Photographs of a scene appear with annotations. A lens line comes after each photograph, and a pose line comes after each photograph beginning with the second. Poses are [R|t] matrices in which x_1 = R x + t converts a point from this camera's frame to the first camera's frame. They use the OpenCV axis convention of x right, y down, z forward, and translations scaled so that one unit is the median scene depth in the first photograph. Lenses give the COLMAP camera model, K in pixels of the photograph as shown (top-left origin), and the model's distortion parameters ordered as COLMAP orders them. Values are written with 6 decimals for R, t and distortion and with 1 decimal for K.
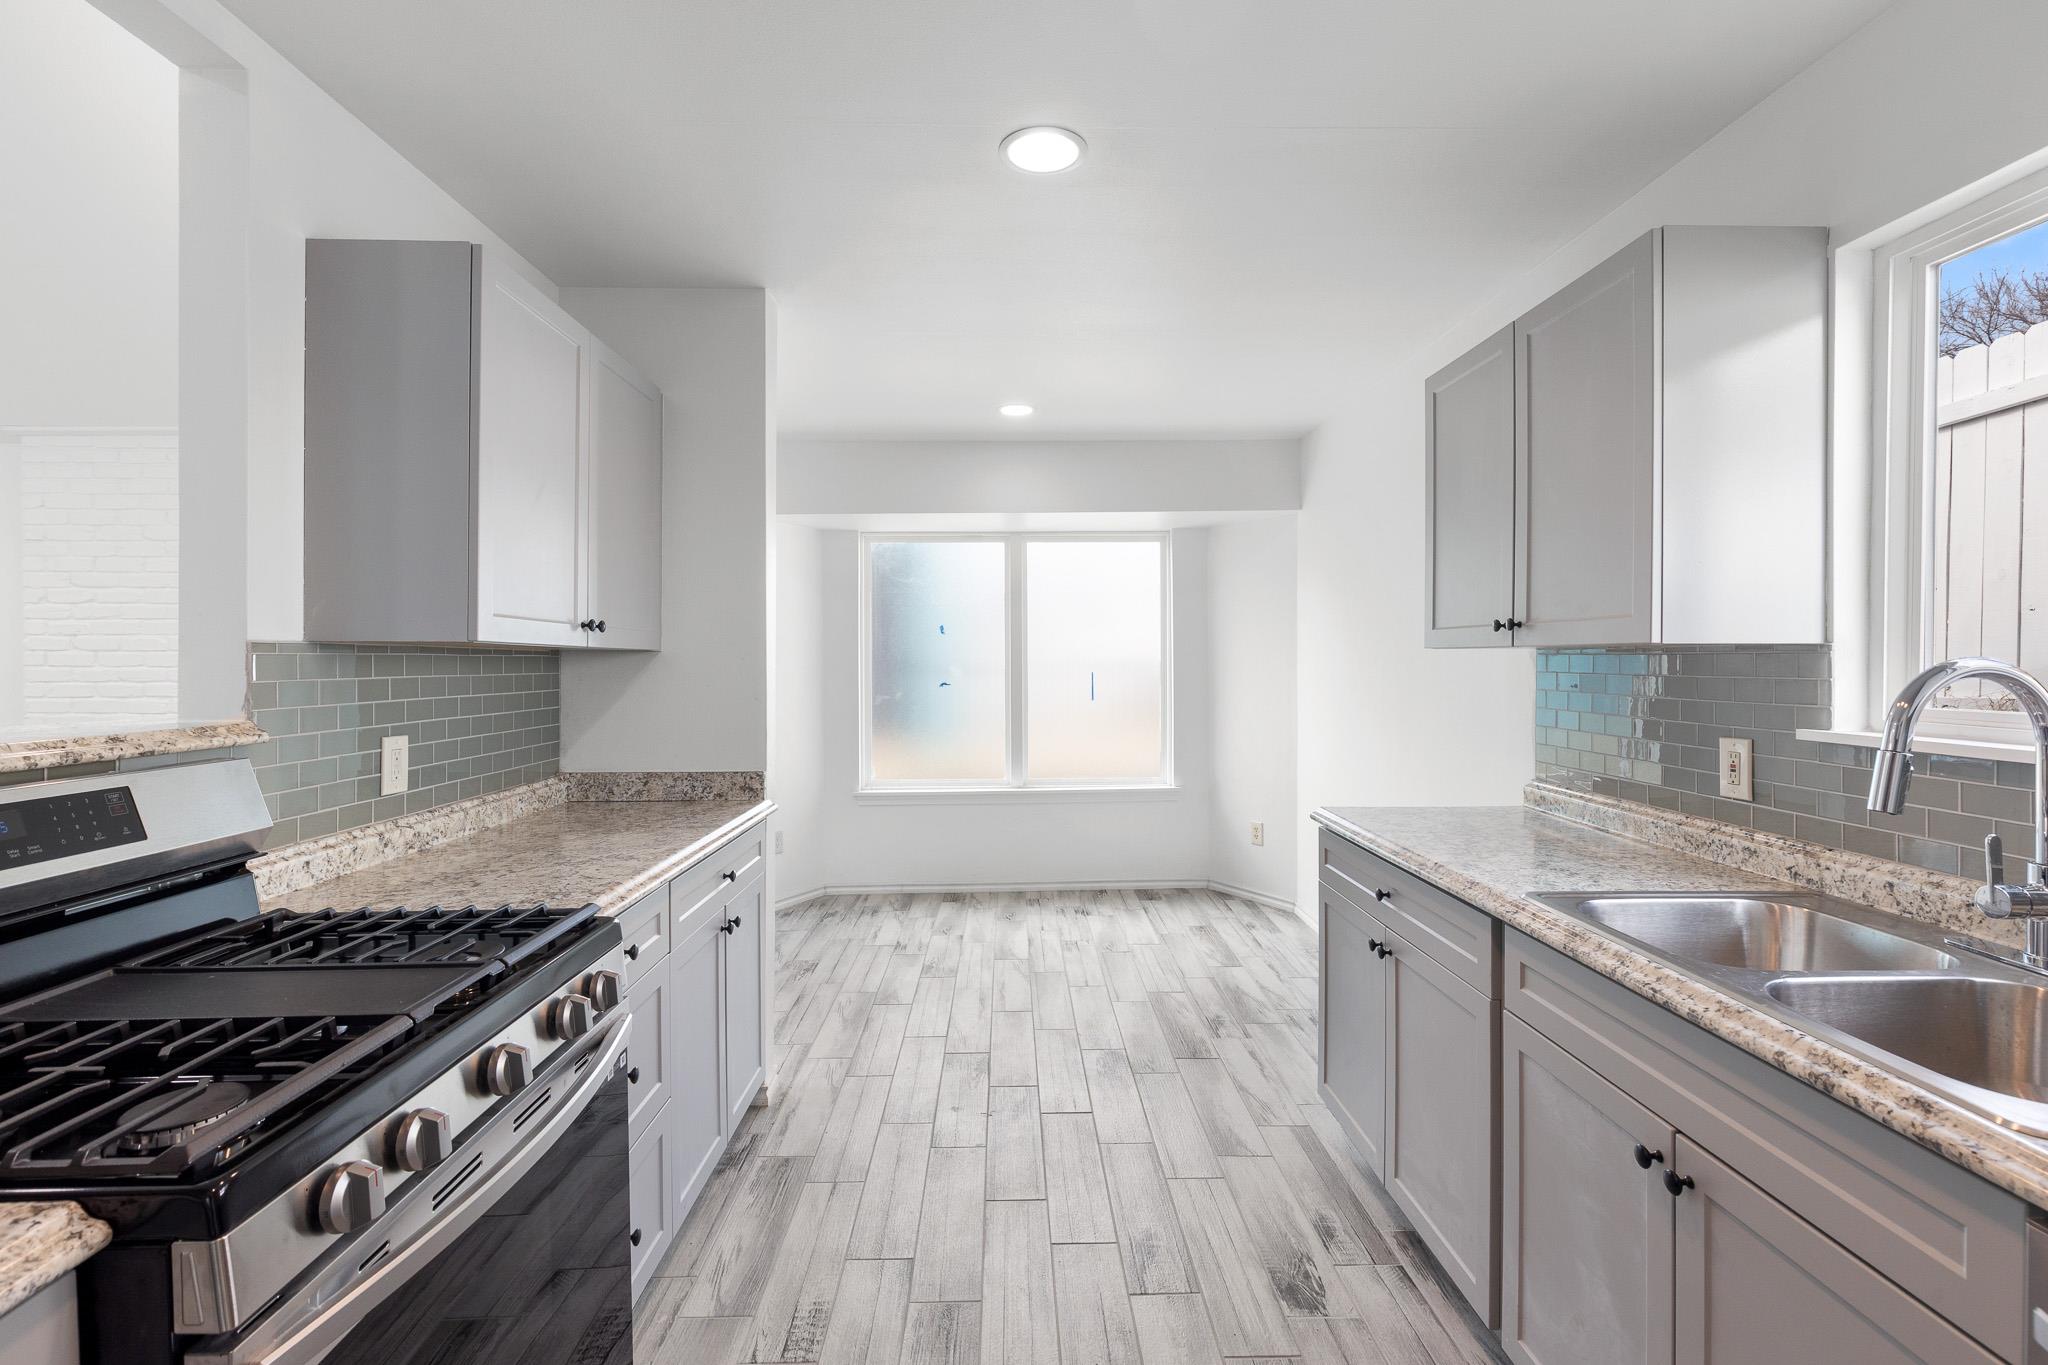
lens RADIAL K [[921.1, 0, 1030.1], [0, 921.1, 650.2], [0, 0, 1]] dist [0.001714, -0.000788]
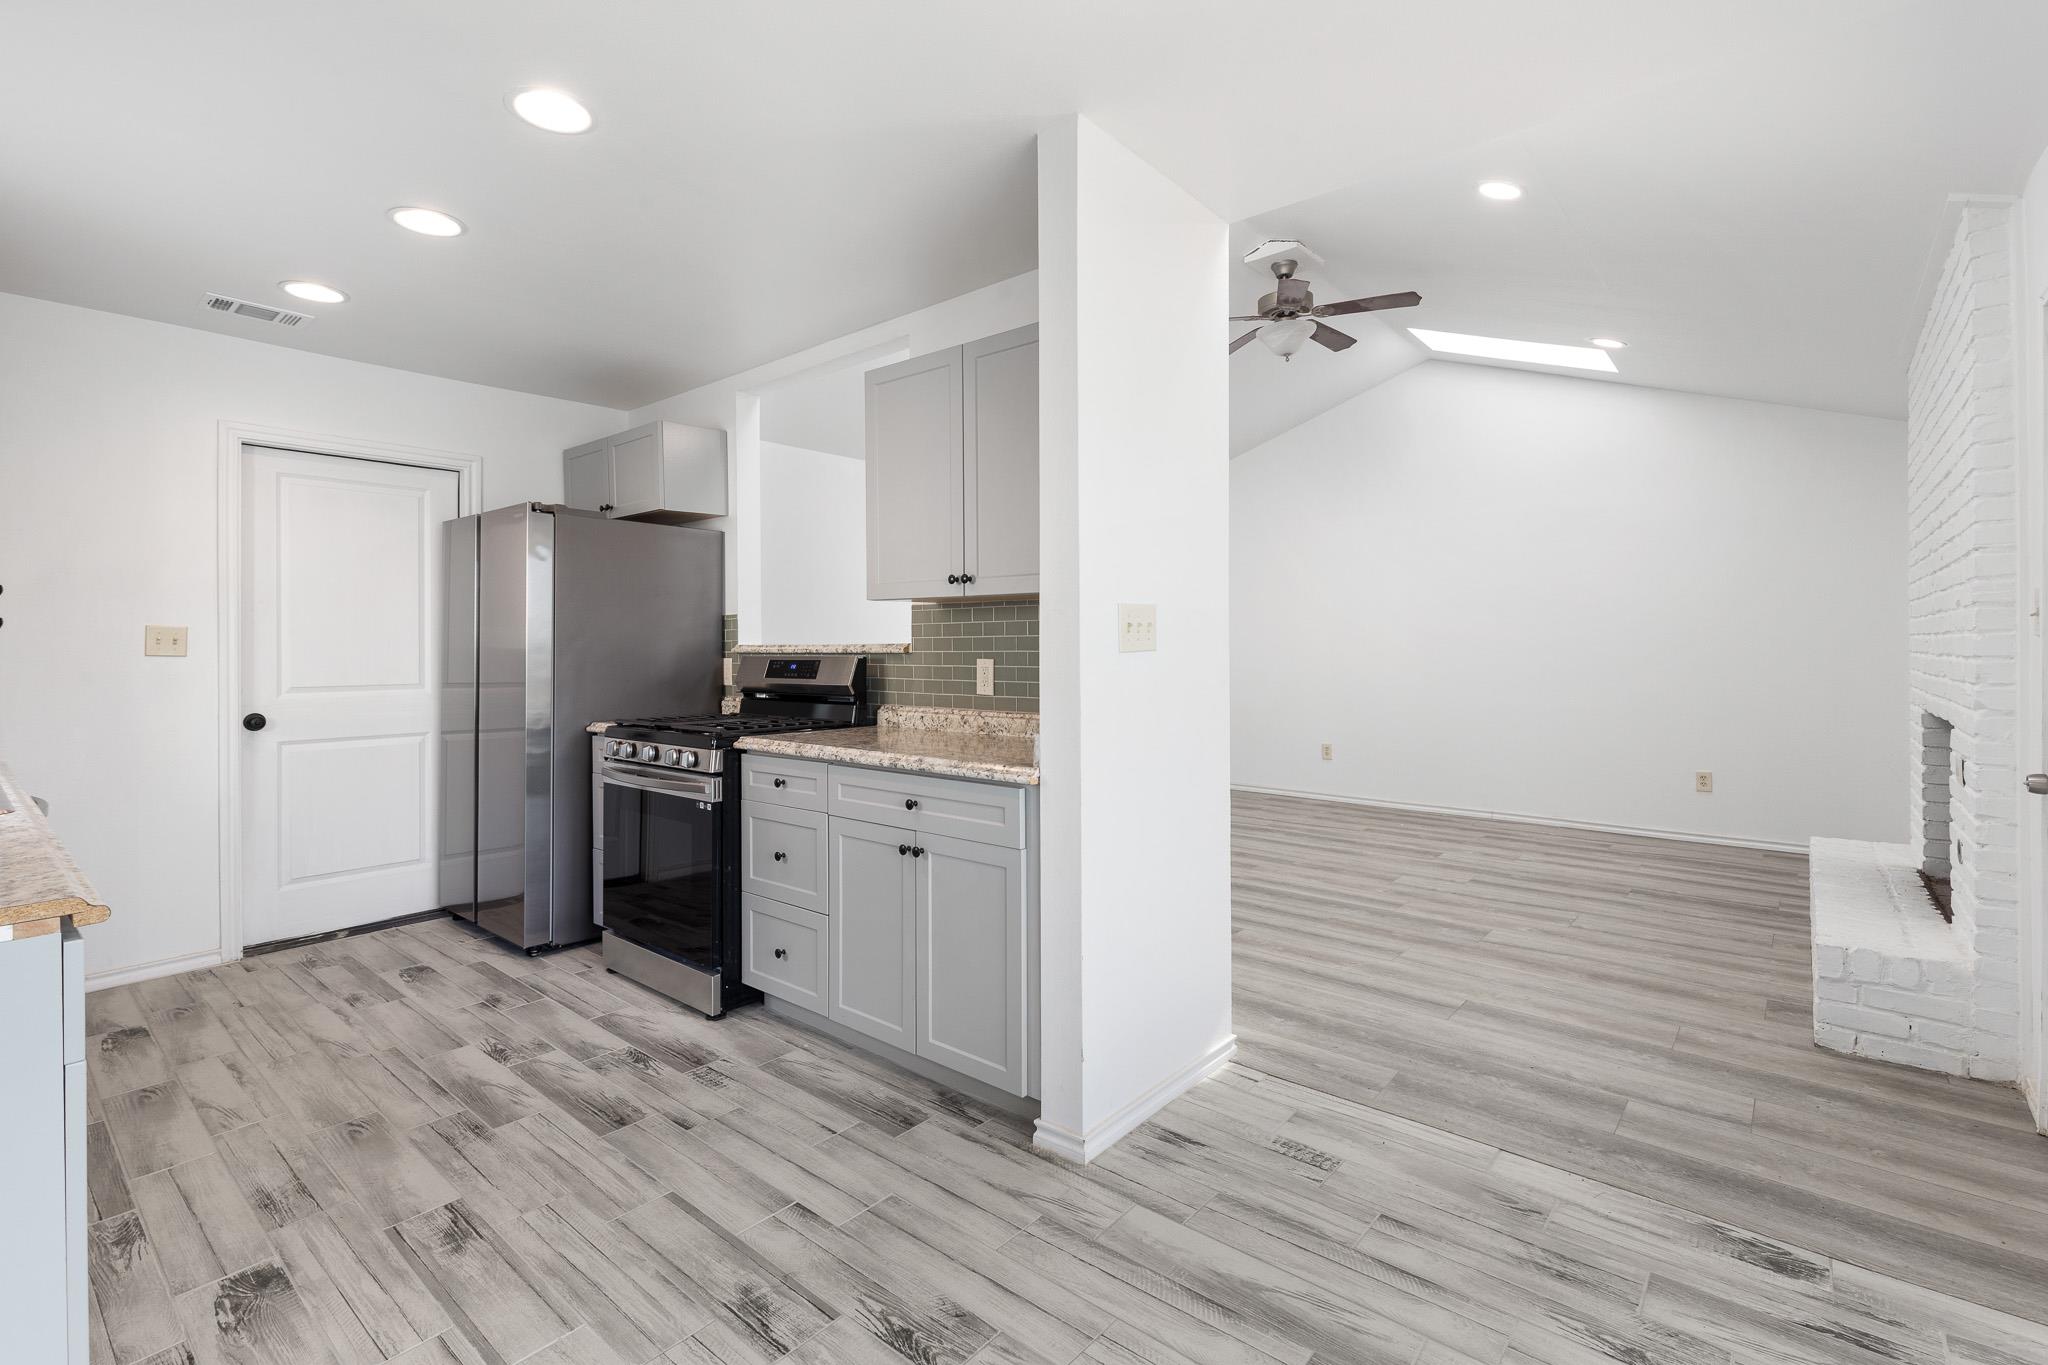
lens RADIAL K [[921.1, 0, 1030.1], [0, 921.1, 650.2], [0, 0, 1]] dist [0.001714, -0.000788]
pose [[-0.666293, 0.005798, -0.745668, 0.437401], [0.010984, 0.999938, -0.002040, 0.081741], [0.745609, -0.009549, -0.666315, 2.097089]]
